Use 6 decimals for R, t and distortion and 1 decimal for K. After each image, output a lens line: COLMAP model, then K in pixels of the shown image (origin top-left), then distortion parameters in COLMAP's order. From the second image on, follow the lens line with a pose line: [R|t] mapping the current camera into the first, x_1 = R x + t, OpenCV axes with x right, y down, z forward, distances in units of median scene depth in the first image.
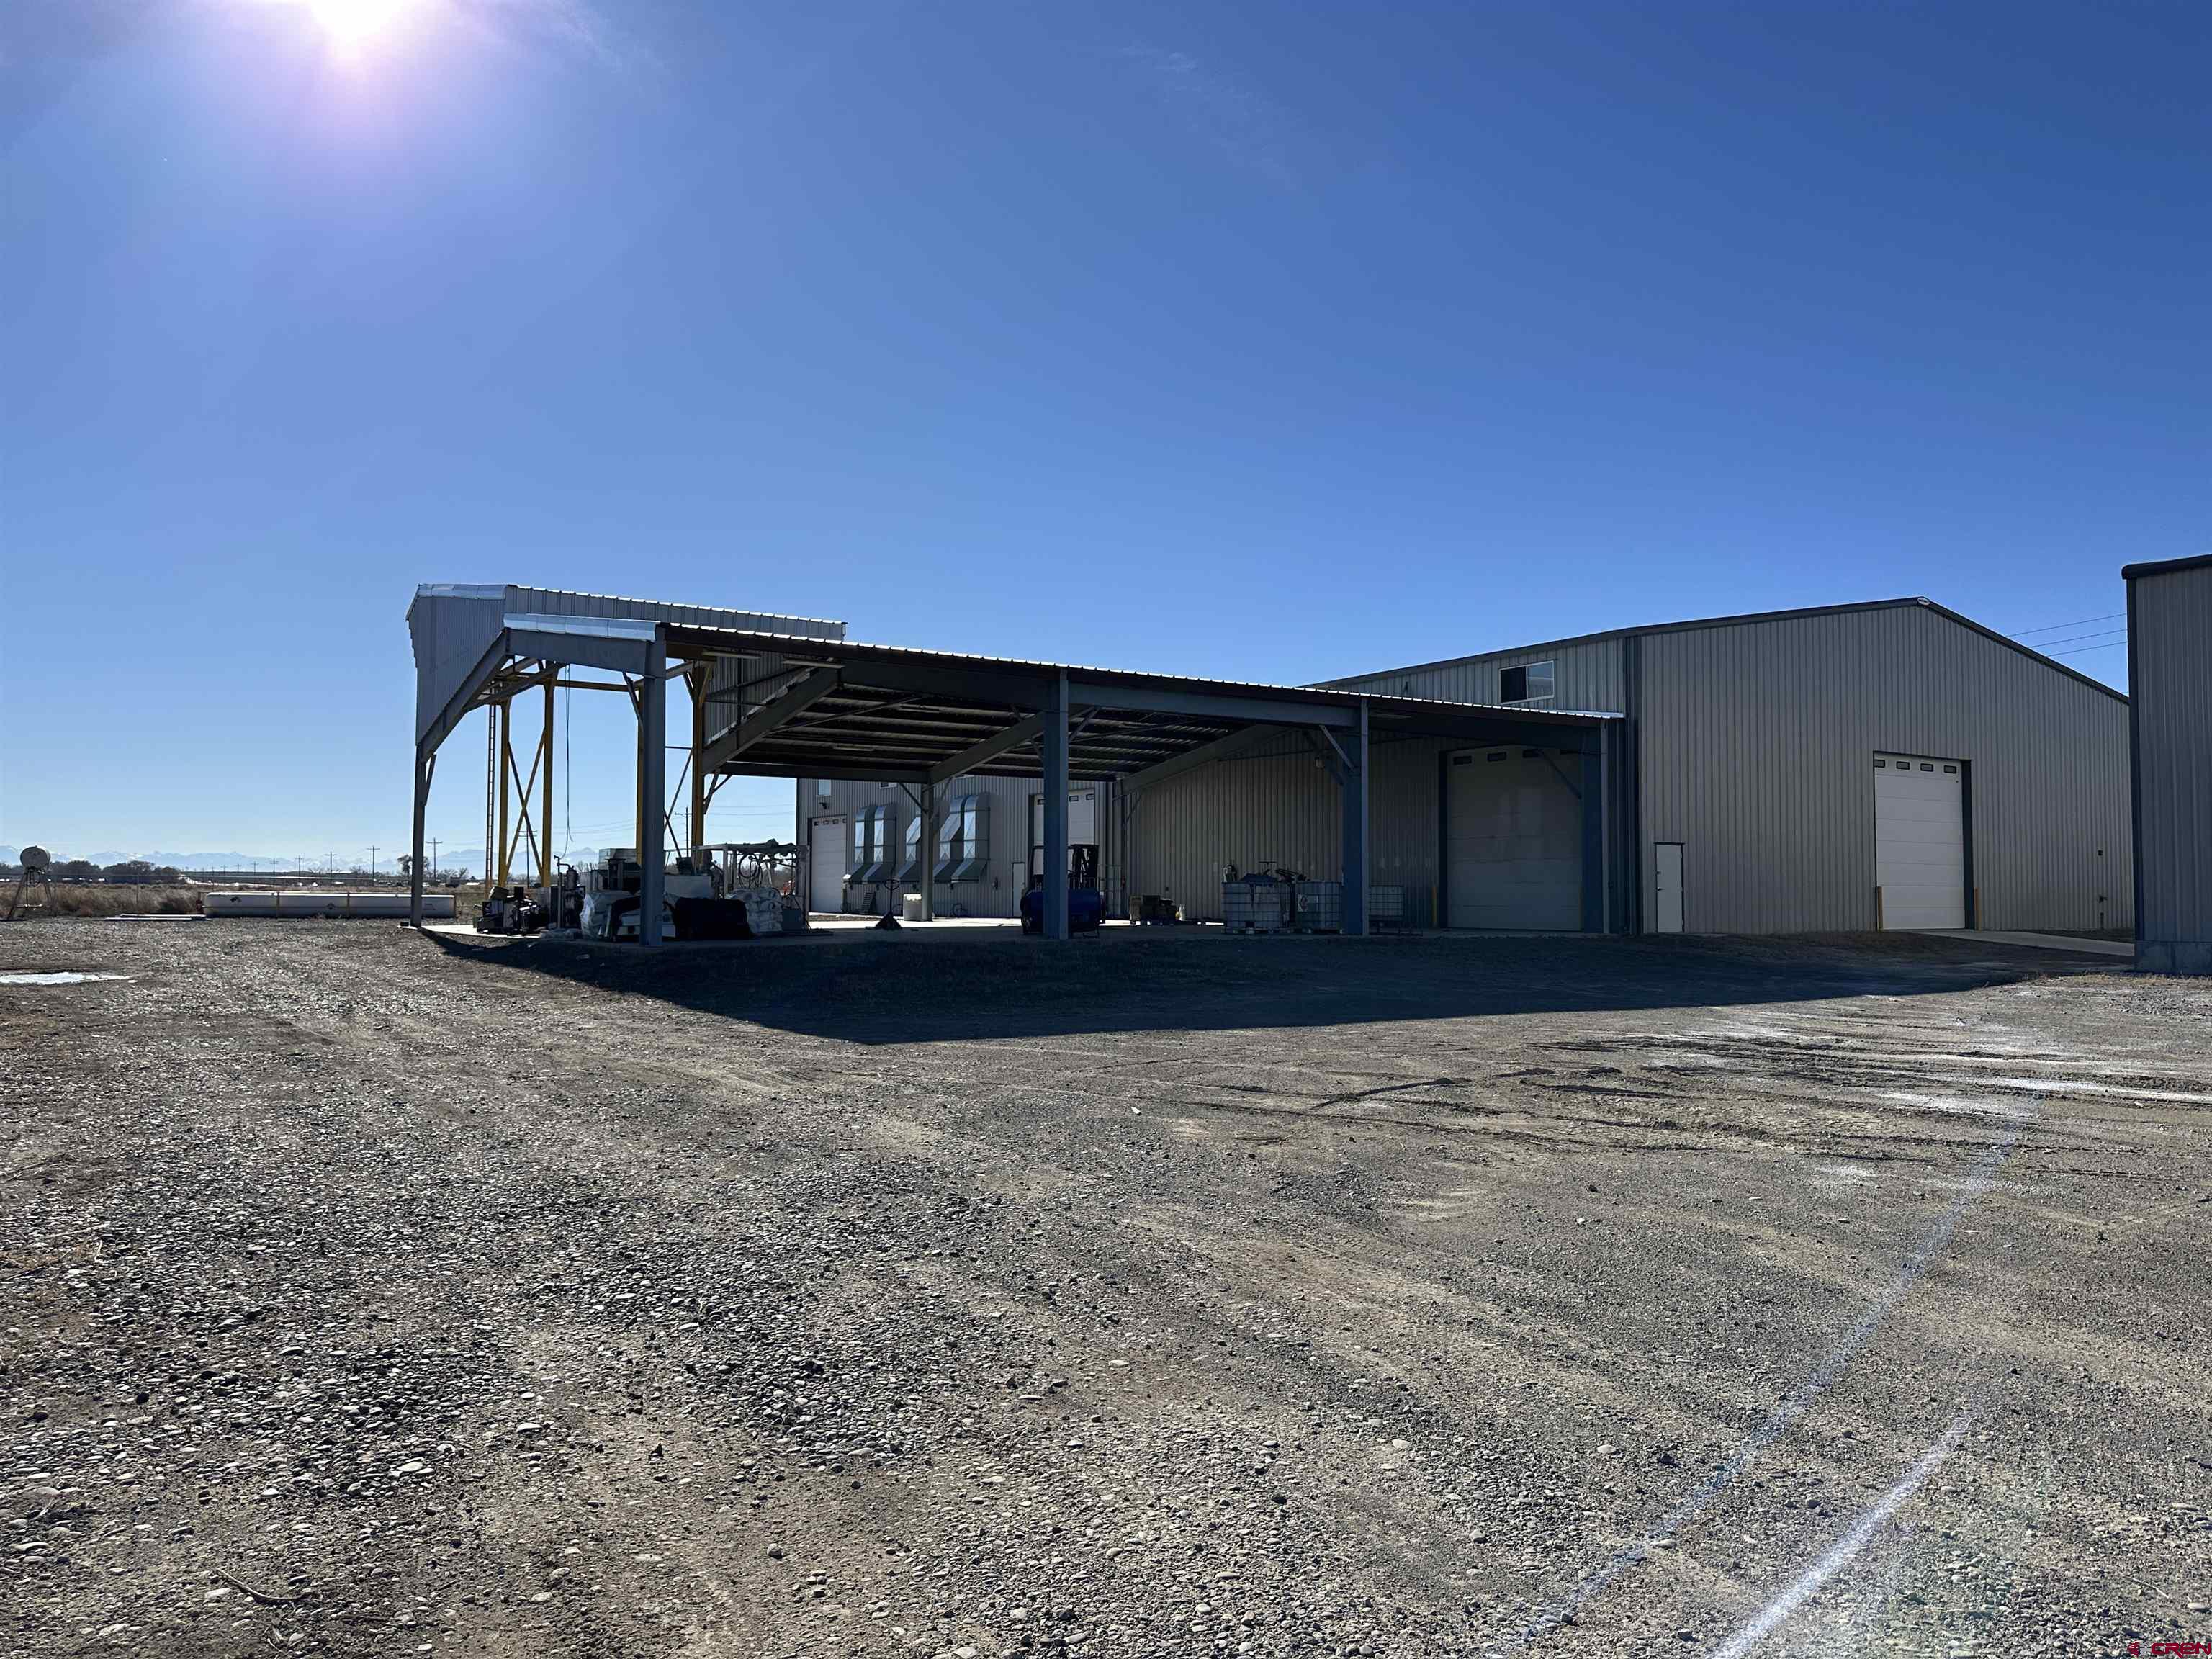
lens RADIAL K [[1530.2, 0, 1113.6], [0, 1530.2, 840.2], [0, 0, 1]] dist [0.164260, -0.287631]
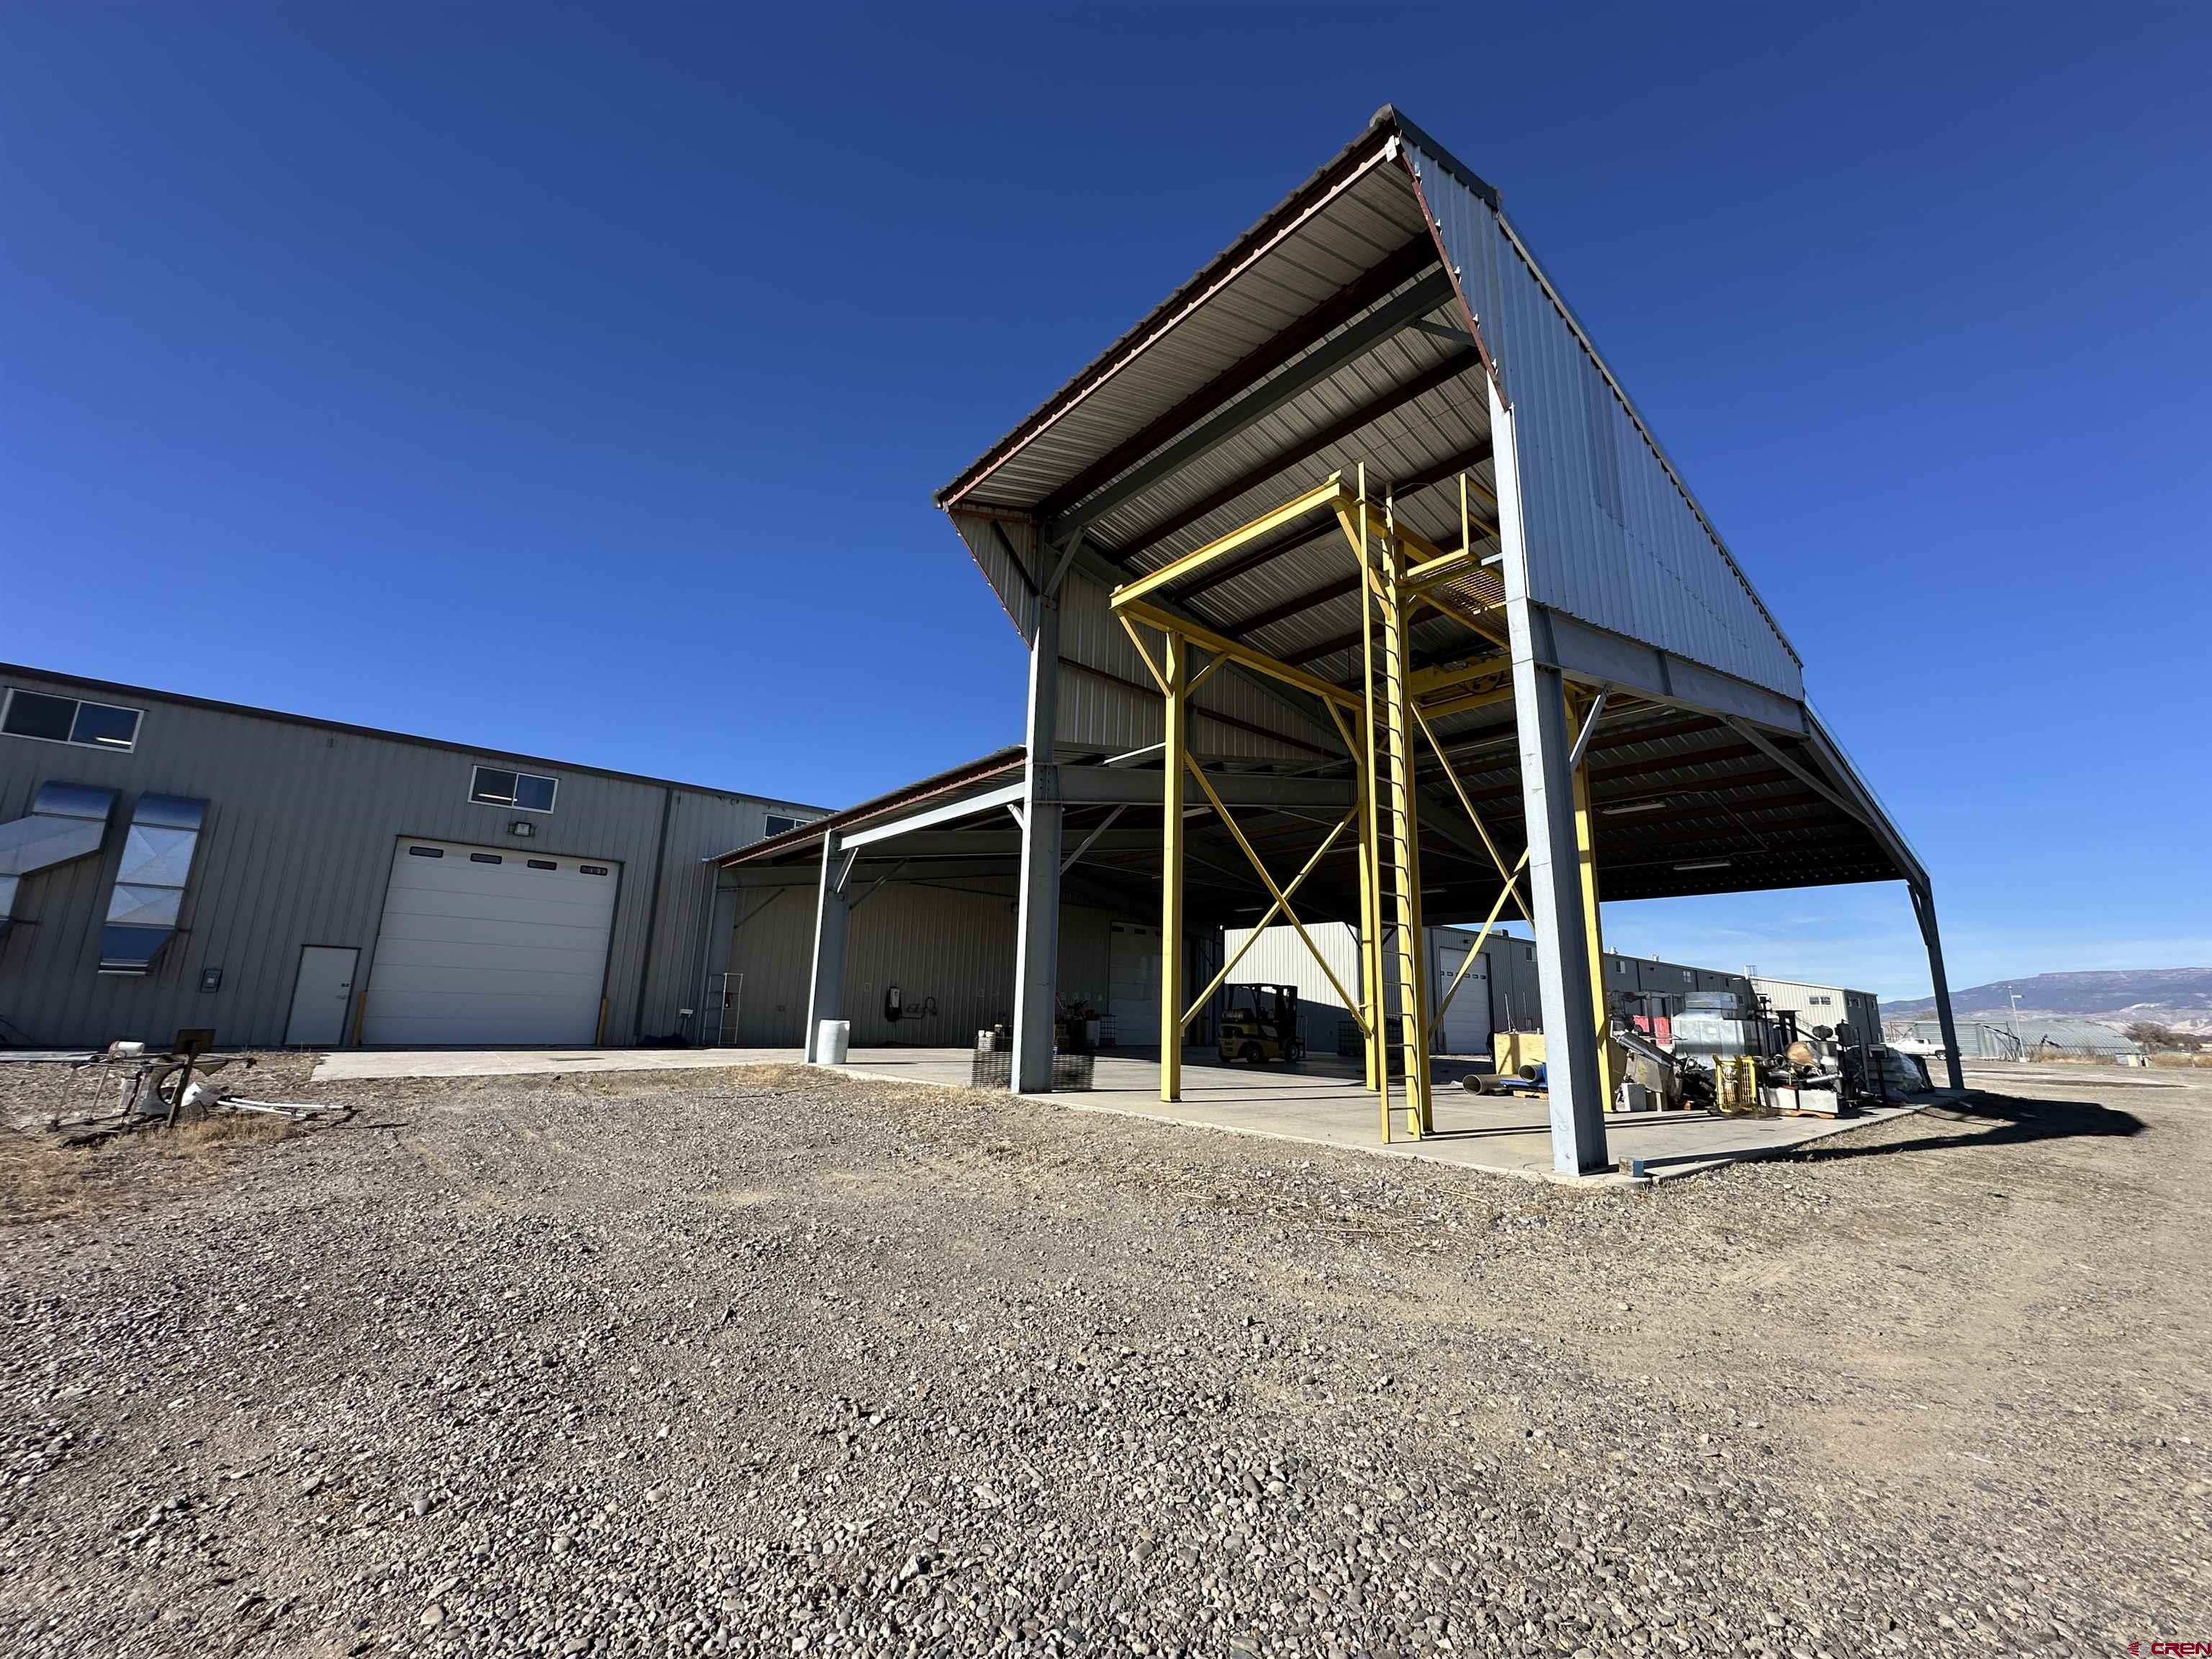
lens RADIAL K [[879.8, 0, 1102.9], [0, 879.8, 826.3], [0, 0, 1]] dist [-0.003567, 0.000204]
pose [[-0.125633, 0.199499, 0.971811, -0.539869], [-0.064496, 0.975858, -0.208668, 0.026739], [-0.989978, -0.088894, -0.109733, 0.991150]]
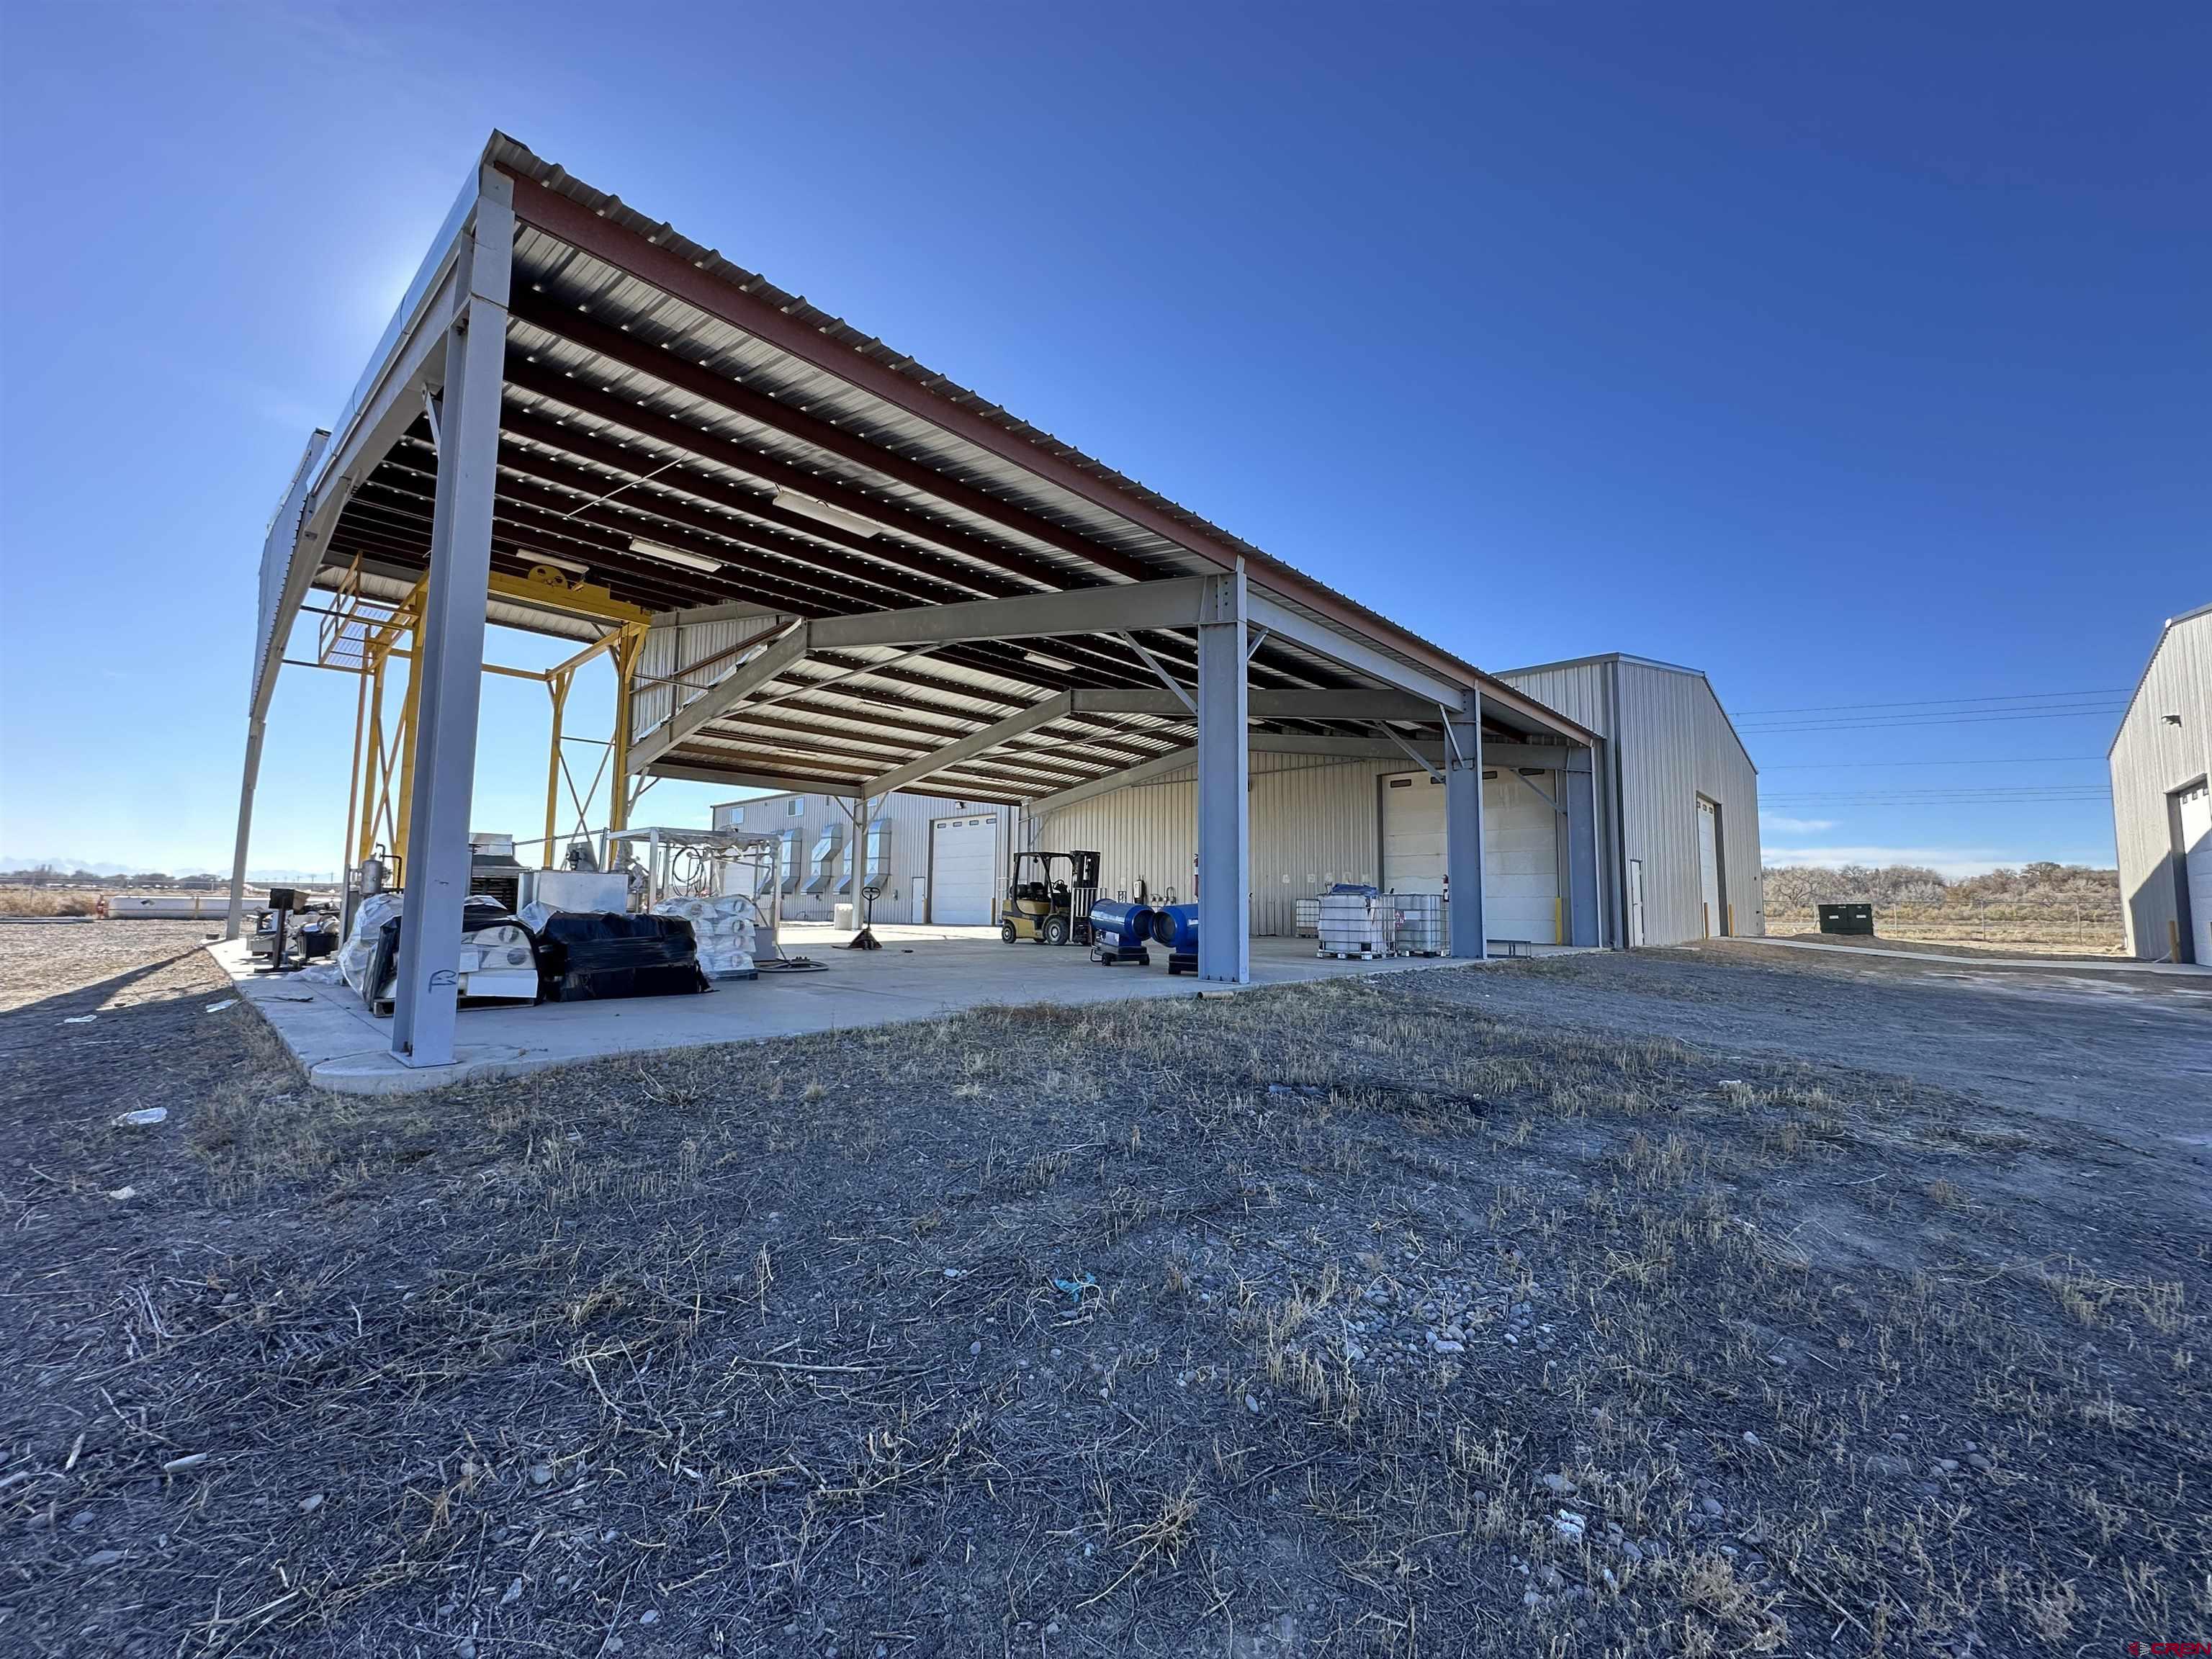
lens RADIAL K [[879.8, 0, 1102.9], [0, 879.8, 826.3], [0, 0, 1]] dist [-0.003567, 0.000204]
pose [[0.973036, 0.027082, 0.229059, -0.105706], [-0.014854, 0.998379, -0.054940, 0.013607], [-0.230175, 0.050056, 0.971861, 0.413743]]
